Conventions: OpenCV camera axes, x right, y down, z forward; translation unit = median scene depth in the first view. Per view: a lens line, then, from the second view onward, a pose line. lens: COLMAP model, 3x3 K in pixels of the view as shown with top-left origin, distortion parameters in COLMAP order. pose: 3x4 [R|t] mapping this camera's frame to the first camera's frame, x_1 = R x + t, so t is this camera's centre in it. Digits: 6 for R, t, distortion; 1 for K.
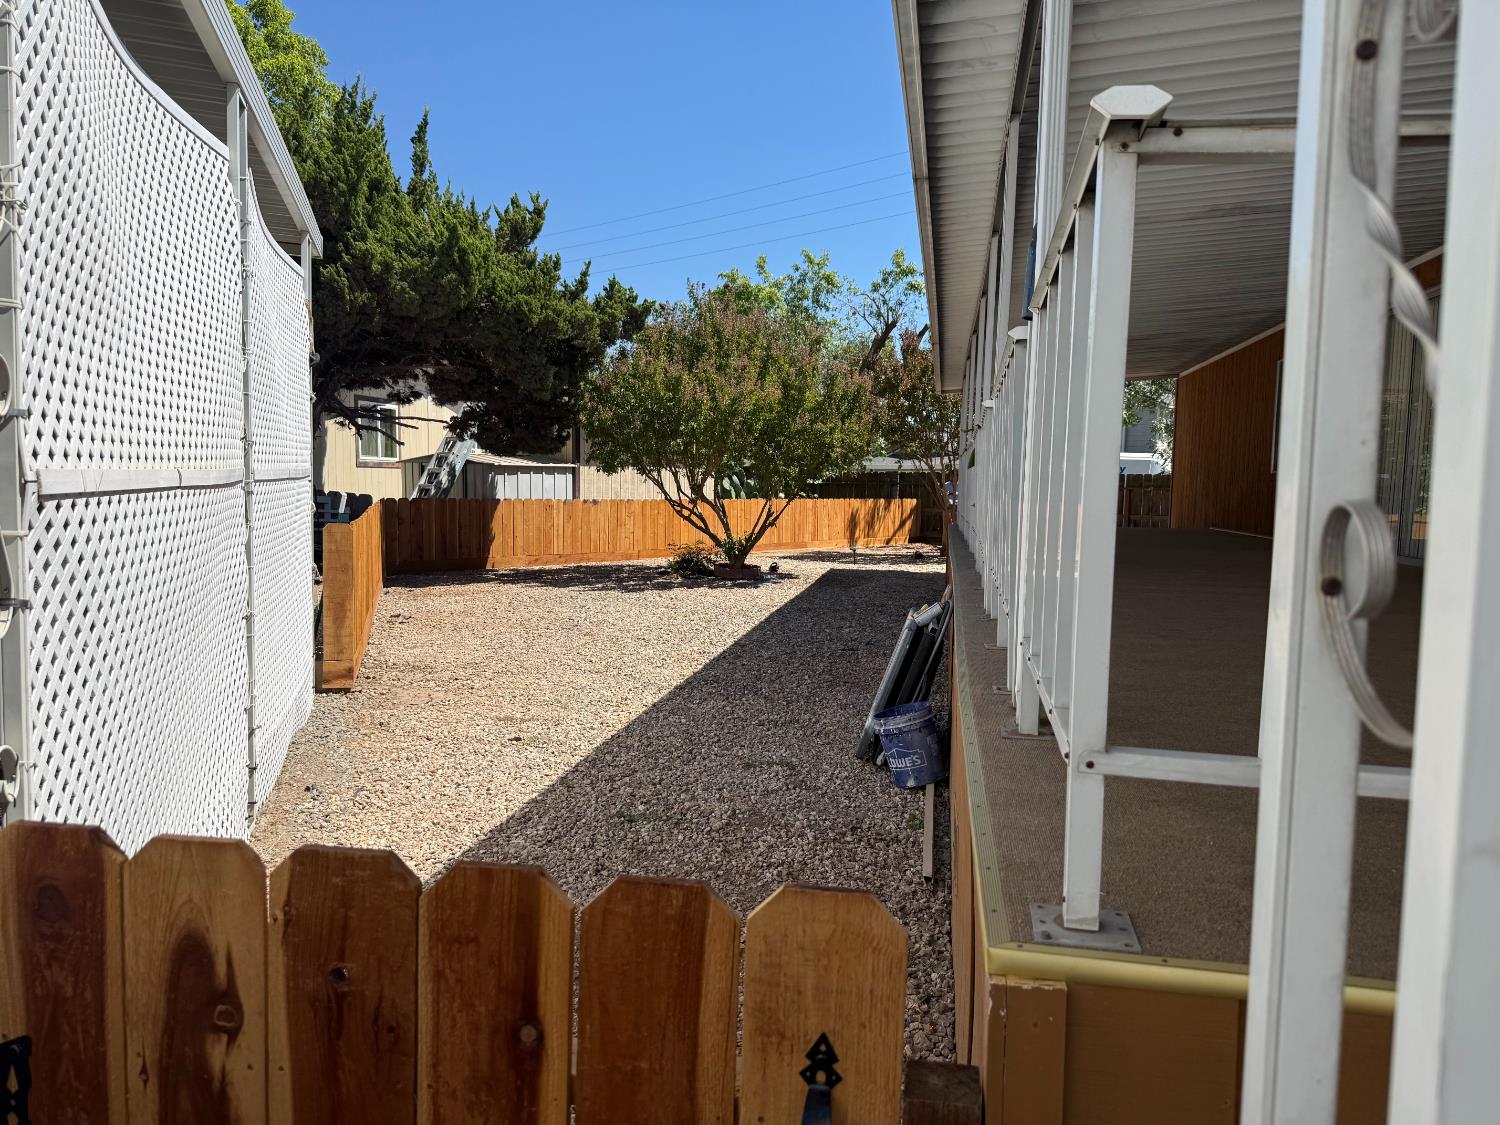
lens RADIAL K [[1048.9, 0, 750.0], [0, 1048.9, 562.5], [0, 0, 1]] dist [0.007797, -0.005837]
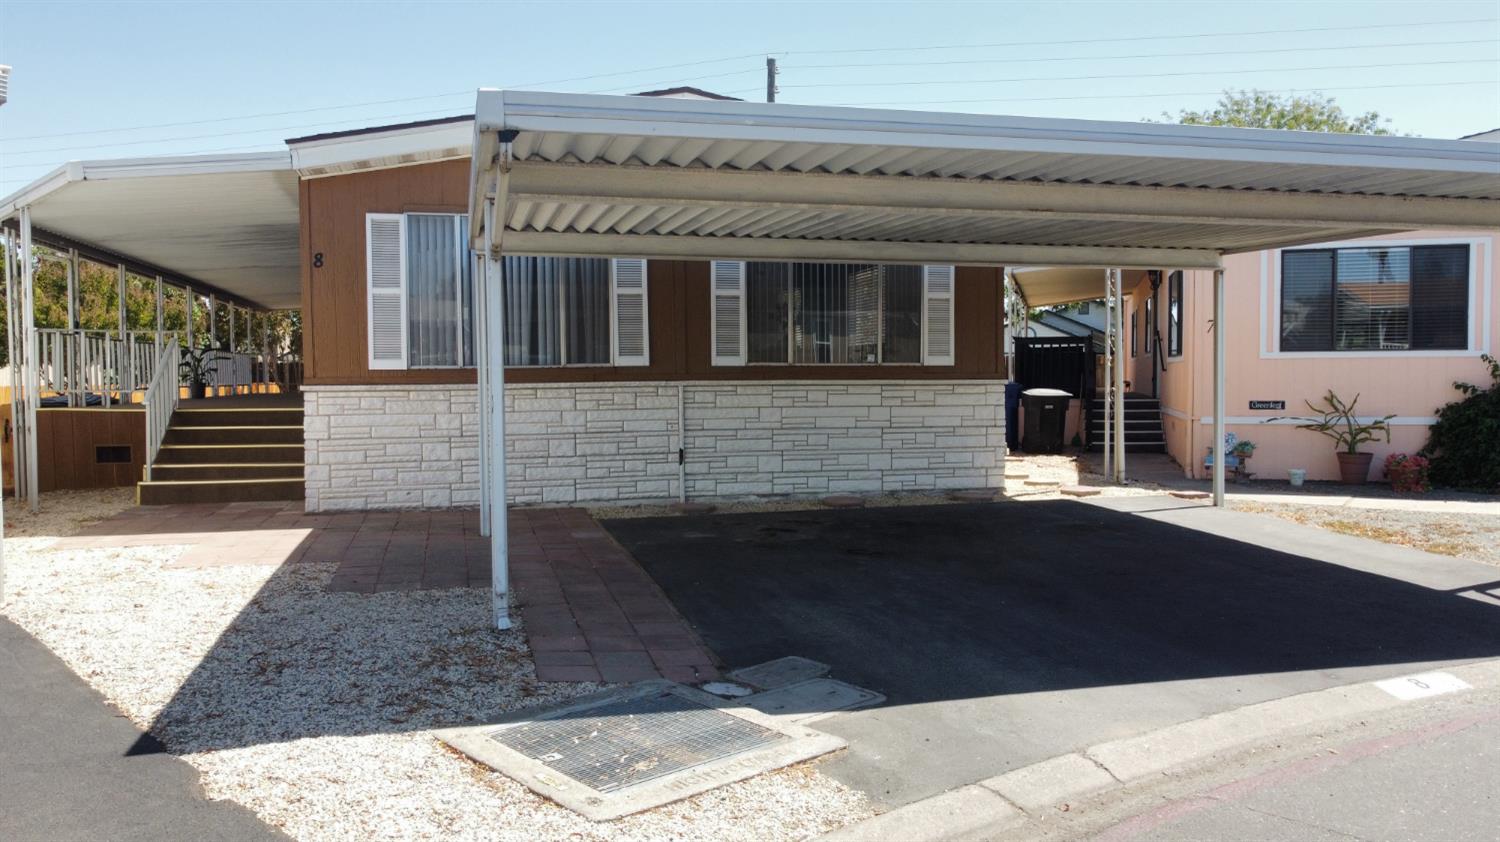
lens RADIAL K [[1137.8, 0, 750.0], [0, 1137.8, 421.0], [0, 0, 1]] dist [0.004993, -0.000908]
pose [[0.906980, -0.038433, 0.419417, 0.166882], [0.052685, 0.998359, -0.022445, 0.095126], [-0.417866, 0.042454, 0.907516, -1.024290]]
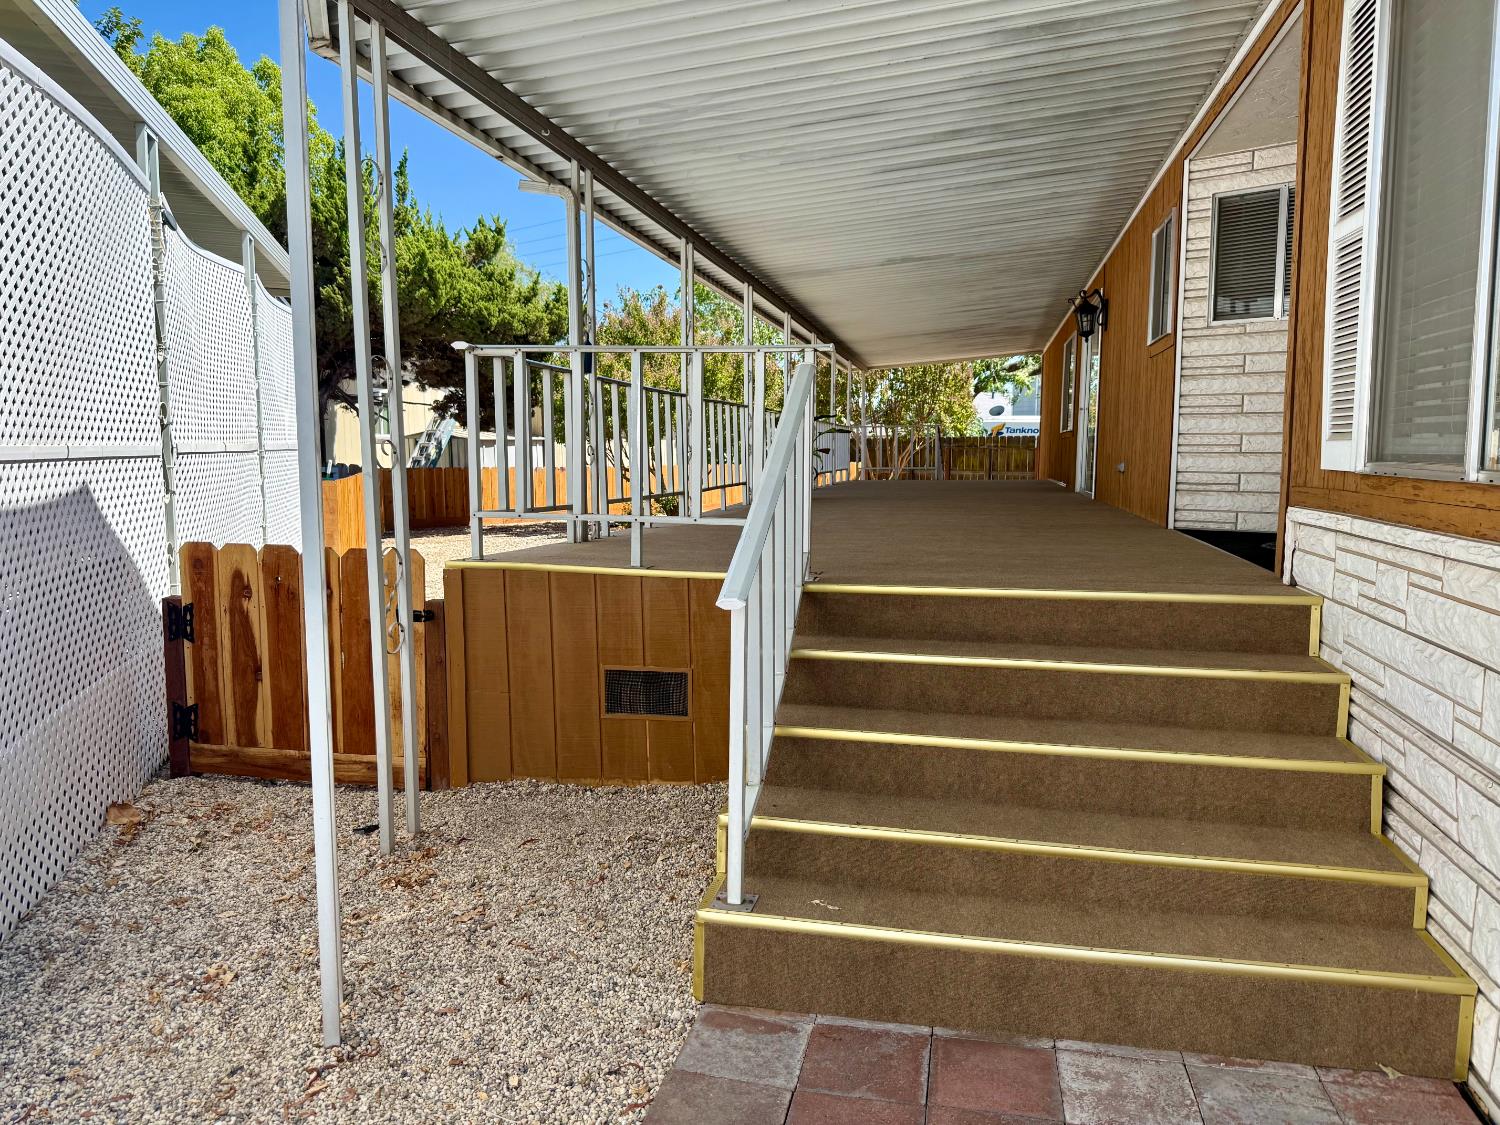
lens RADIAL K [[1048.9, 0, 750.0], [0, 1048.9, 562.5], [0, 0, 1]] dist [0.007797, -0.005837]
pose [[0.999480, -0.017563, -0.027041, 0.122154], [0.018333, 0.999426, 0.028495, 0.023658], [0.026525, -0.028976, 0.999228, -0.235463]]
